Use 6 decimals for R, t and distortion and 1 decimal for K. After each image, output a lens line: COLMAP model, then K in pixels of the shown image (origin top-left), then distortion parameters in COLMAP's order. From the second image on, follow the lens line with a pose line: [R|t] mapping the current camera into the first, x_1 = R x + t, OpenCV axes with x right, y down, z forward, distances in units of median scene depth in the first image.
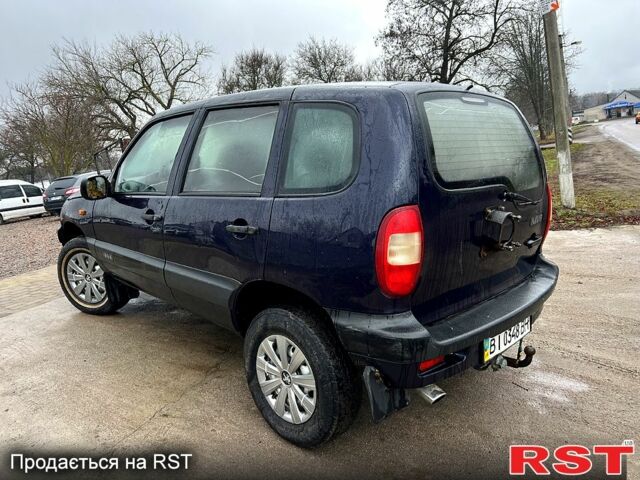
lens RADIAL K [[473.8, 0, 320.0], [0, 473.8, 240.0], [0, 0, 1]] dist [0.081198, -0.101328]
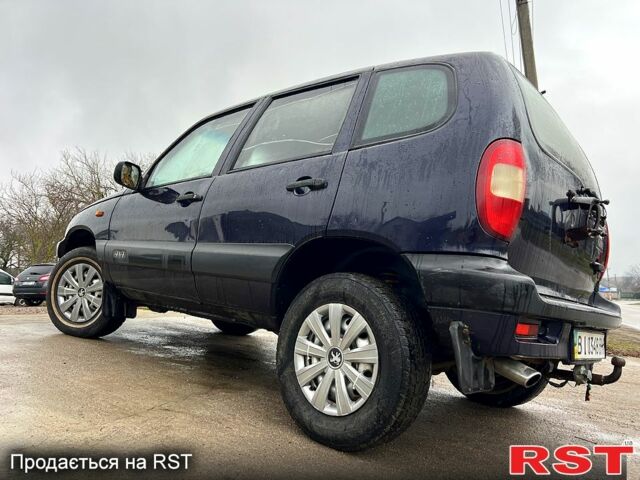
lens RADIAL K [[473.8, 0, 320.0], [0, 473.8, 240.0], [0, 0, 1]] dist [0.081198, -0.101328]
pose [[0.990023, 0.136532, 0.034829, -0.145284], [-0.119928, 0.946251, -0.300378, 0.329522], [-0.073968, 0.293204, 0.953184, 0.144832]]
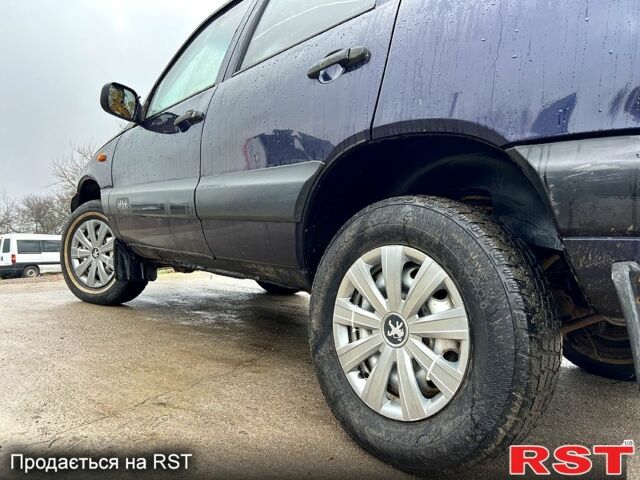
lens RADIAL K [[473.8, 0, 320.0], [0, 473.8, 240.0], [0, 0, 1]] dist [0.081198, -0.101328]
pose [[0.993678, 0.082788, -0.075829, -0.114792], [-0.096579, 0.974735, -0.201406, 0.290744], [0.057239, 0.207457, 0.976568, 0.437768]]
